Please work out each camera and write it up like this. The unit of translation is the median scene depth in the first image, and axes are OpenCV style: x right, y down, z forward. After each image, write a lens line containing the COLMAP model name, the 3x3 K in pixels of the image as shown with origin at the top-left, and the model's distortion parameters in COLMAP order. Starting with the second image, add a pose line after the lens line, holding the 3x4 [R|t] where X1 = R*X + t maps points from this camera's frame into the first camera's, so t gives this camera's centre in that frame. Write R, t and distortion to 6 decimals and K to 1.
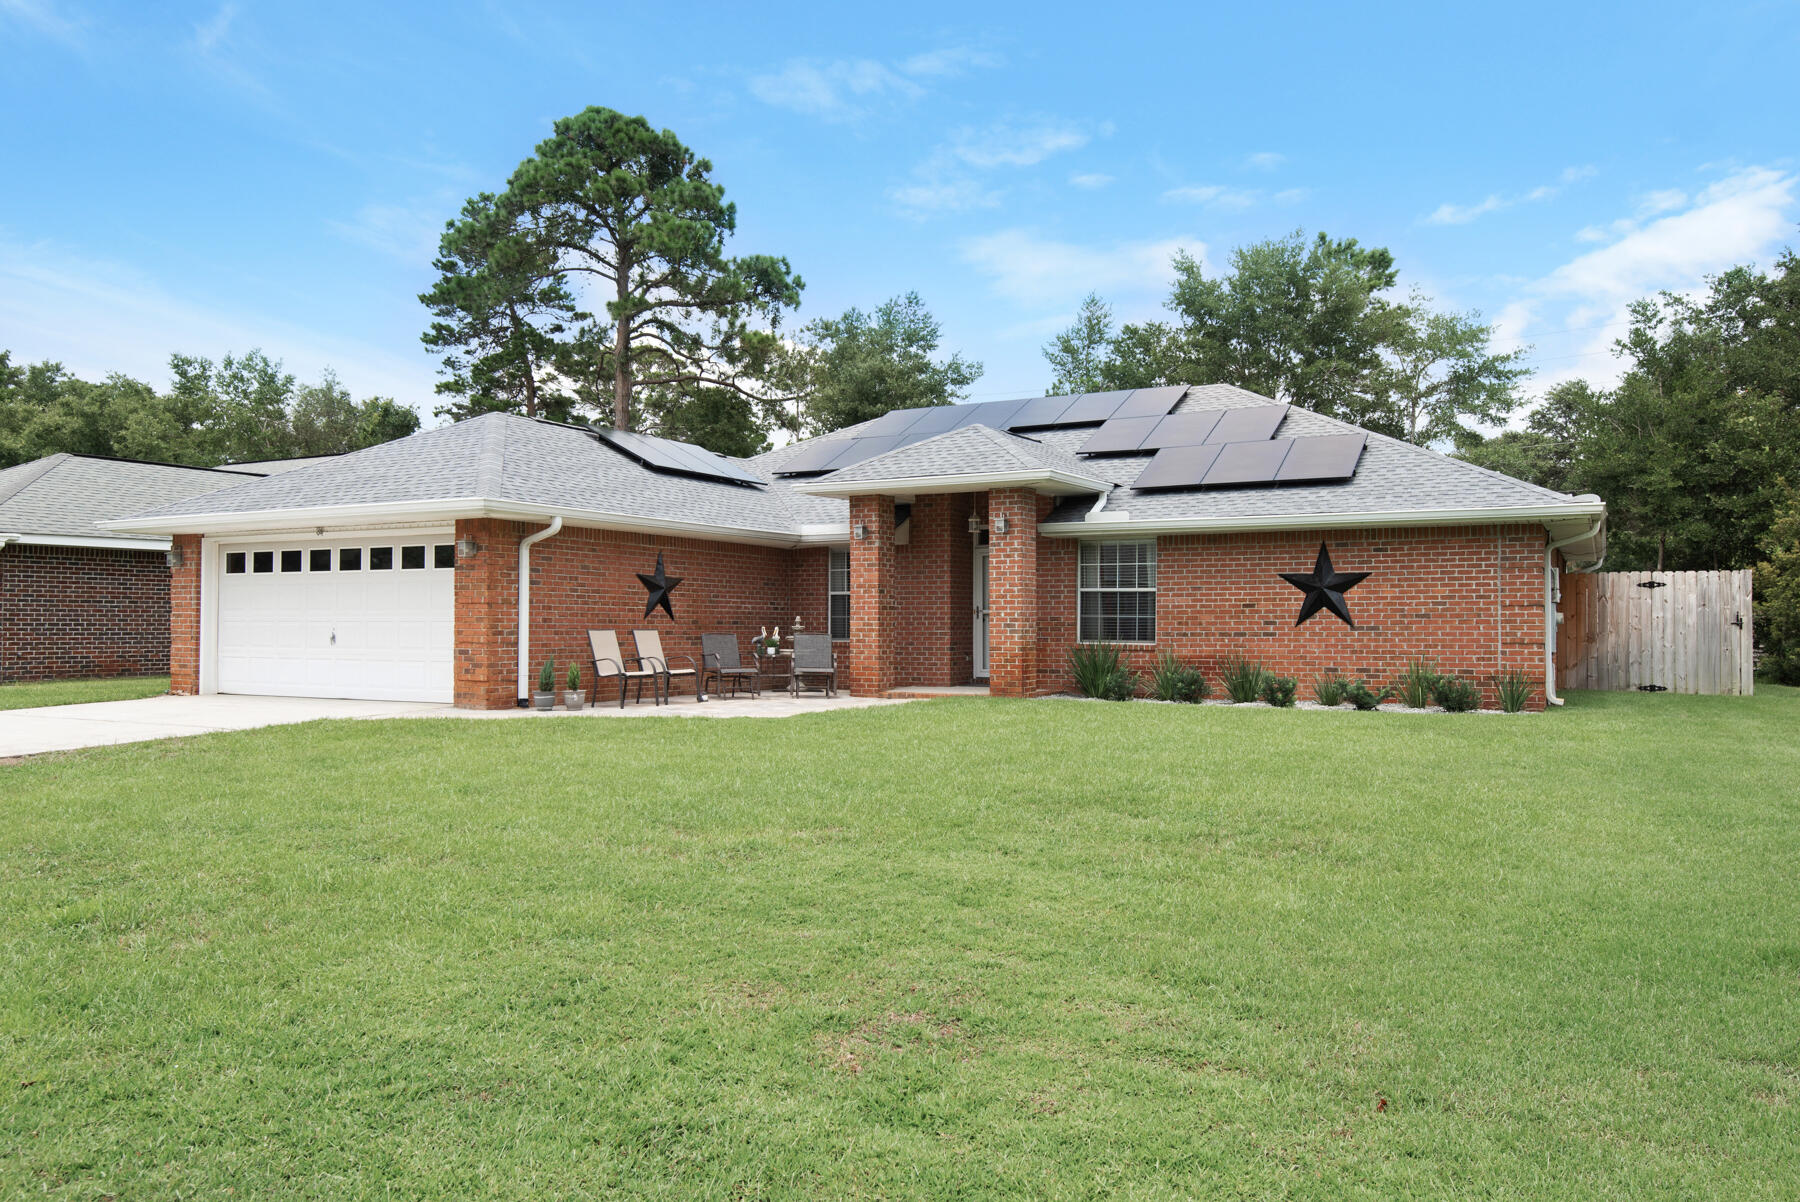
lens RADIAL K [[1245.2, 0, 900.0], [0, 1245.2, 601.0], [0, 0, 1]] dist [-0.003590, -0.001074]
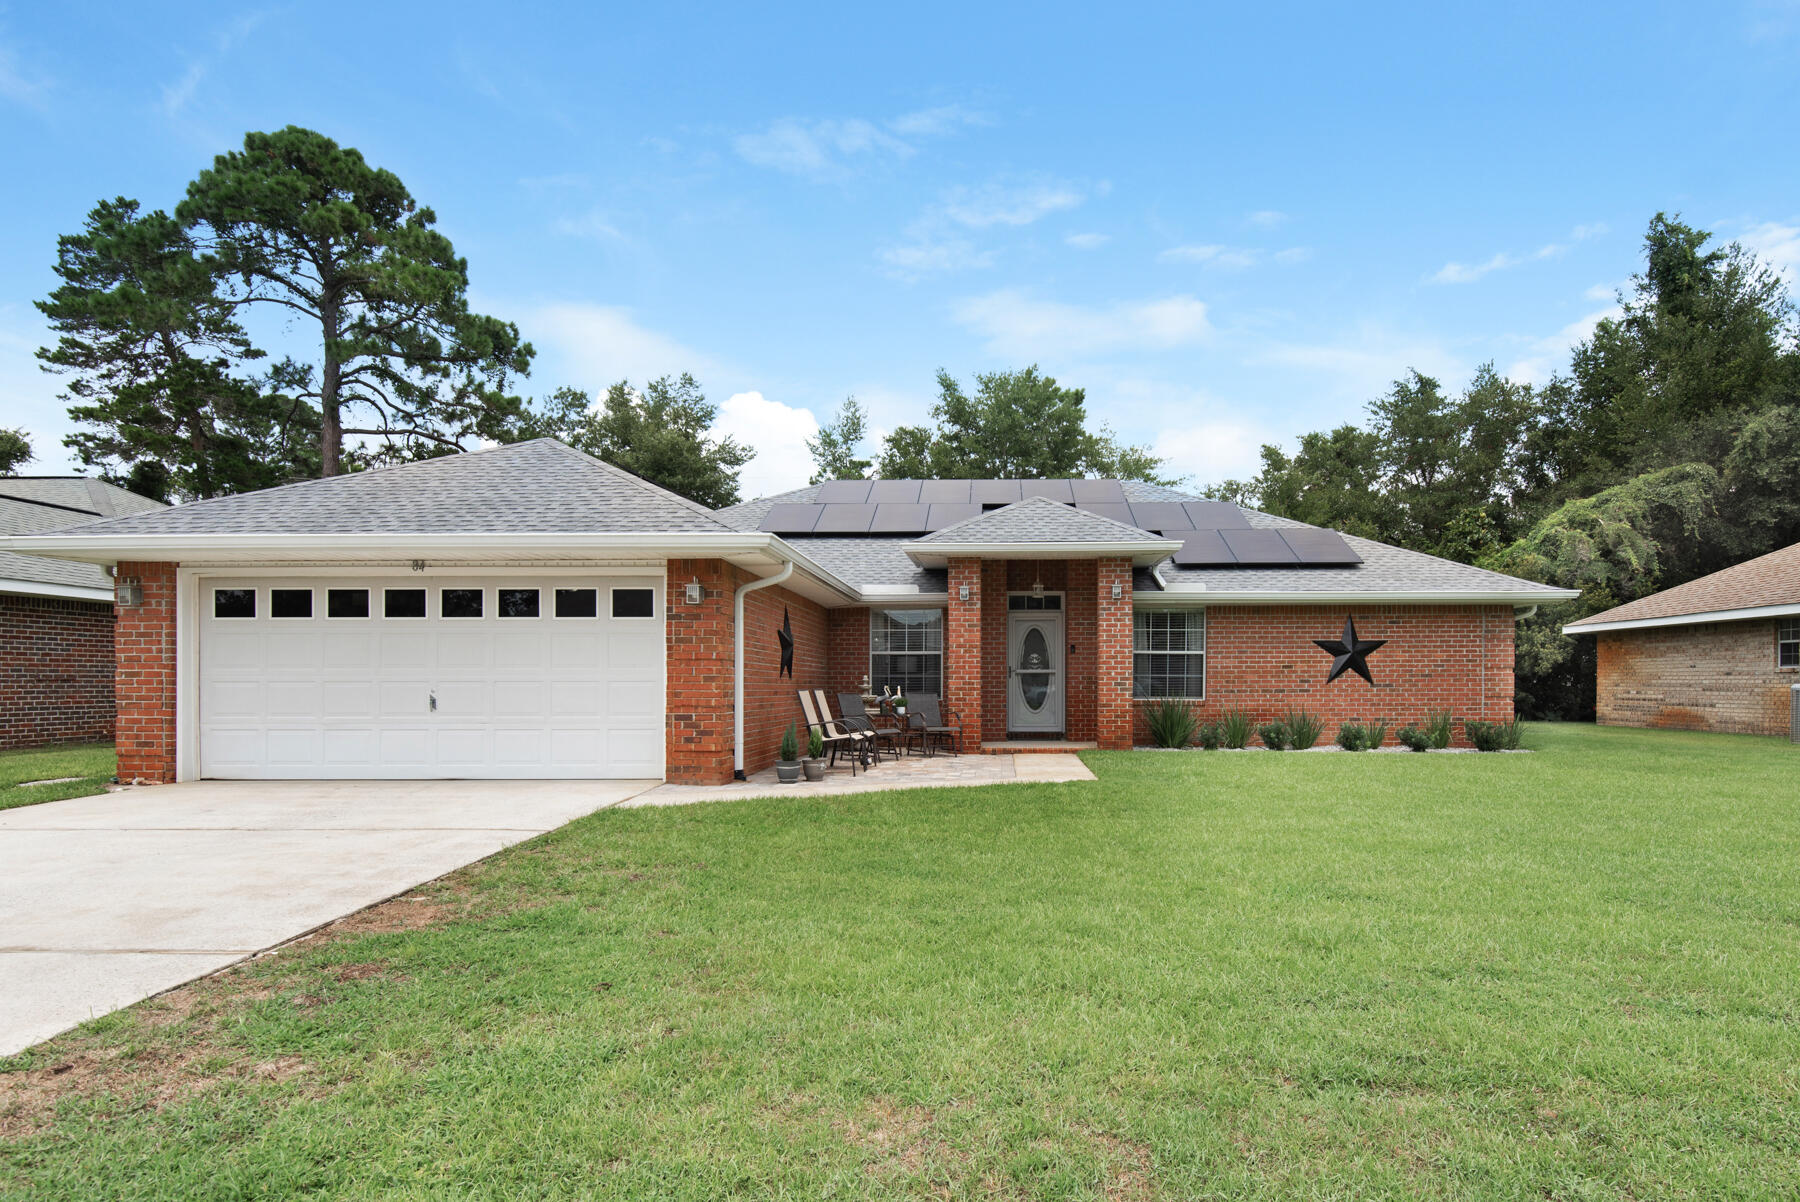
lens RADIAL K [[1017.6, 0, 966.0], [0, 1017.6, 683.1], [0, 0, 1]] dist [0.017914, -0.019148]
pose [[0.893256, -0.002801, 0.449539, -0.403163], [-0.005374, 0.999843, 0.016909, 0.004246], [-0.449516, -0.017520, 0.893101, 0.248122]]
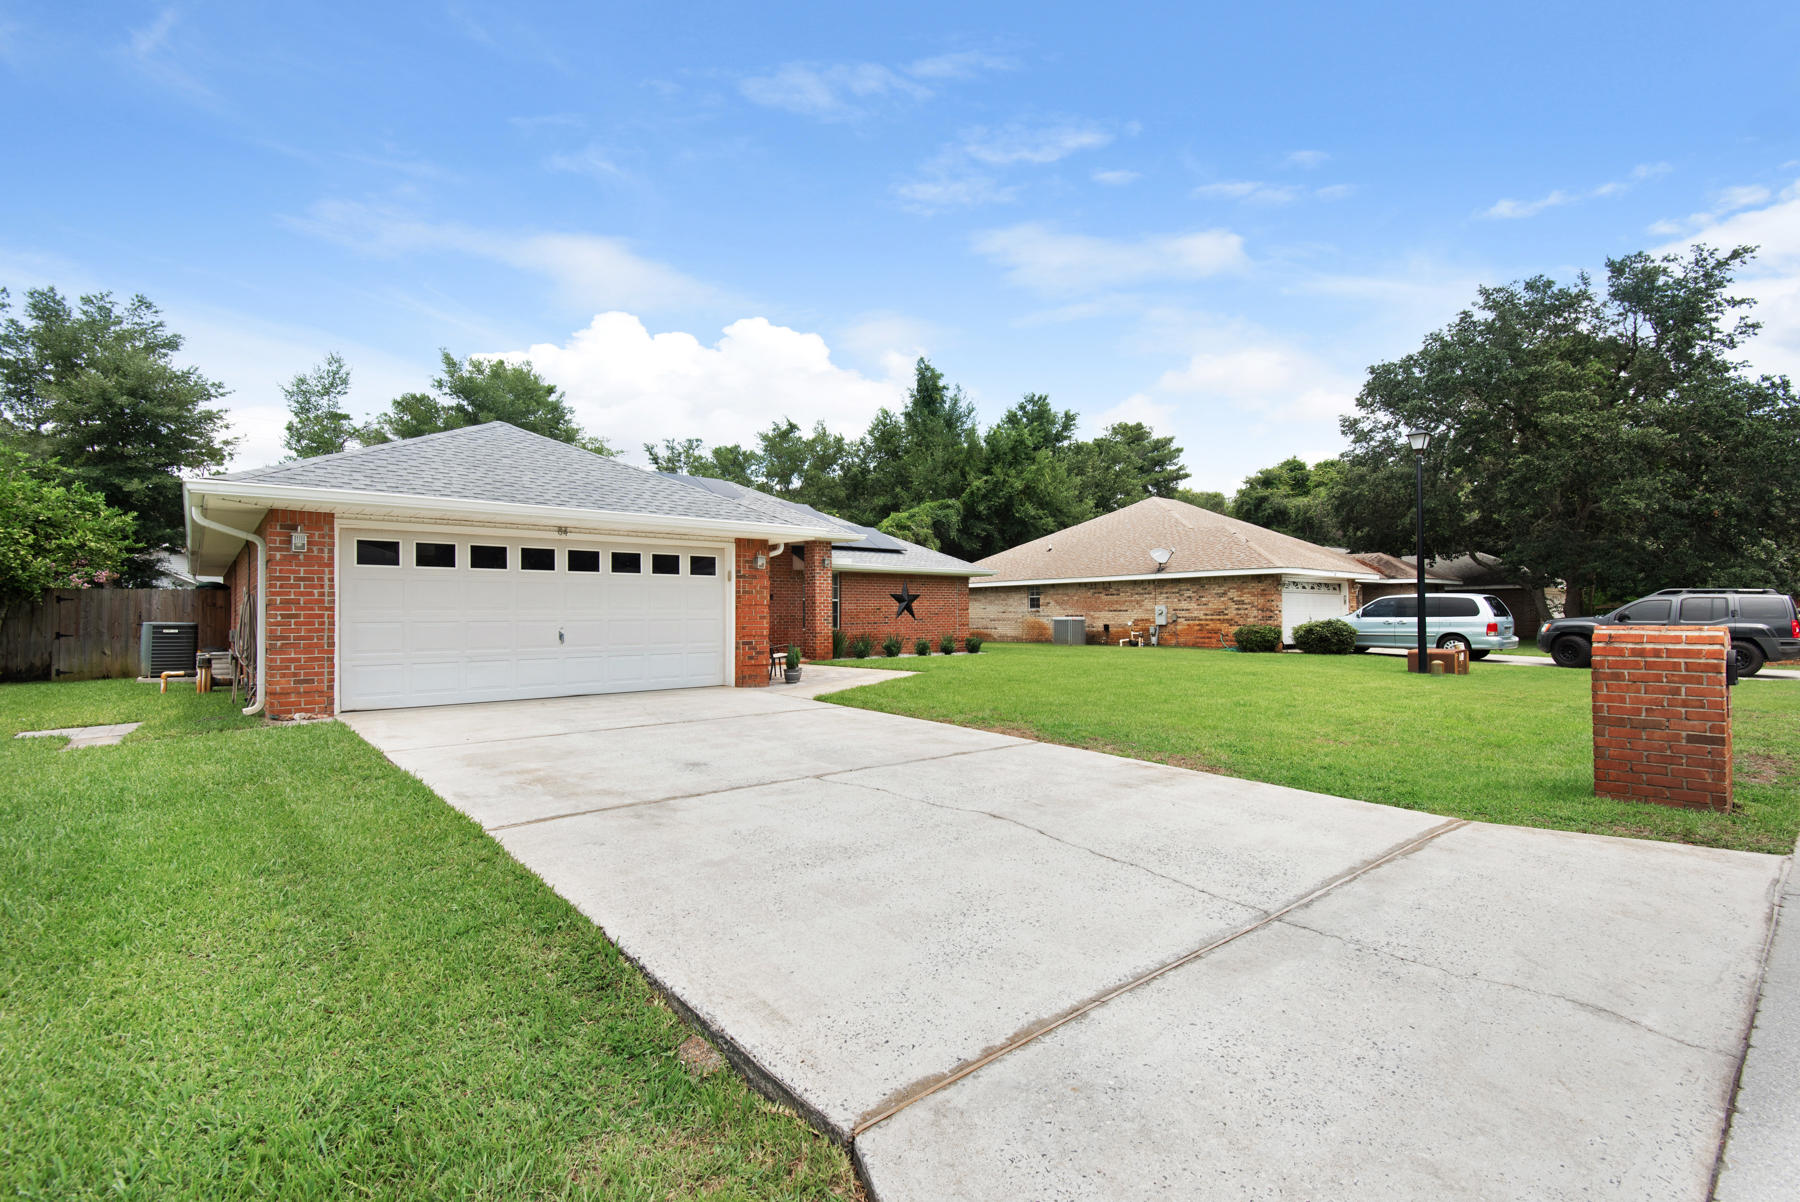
lens RADIAL K [[796.3, 0, 886.9], [0, 796.3, 609.3], [0, 0, 1]] dist [-0.000984, -0.000236]
pose [[0.369517, 0.003555, 0.929217, -0.871647], [-0.009480, 0.999955, -0.000056, 0.004124], [-0.929176, -0.008789, 0.369534, 0.465991]]
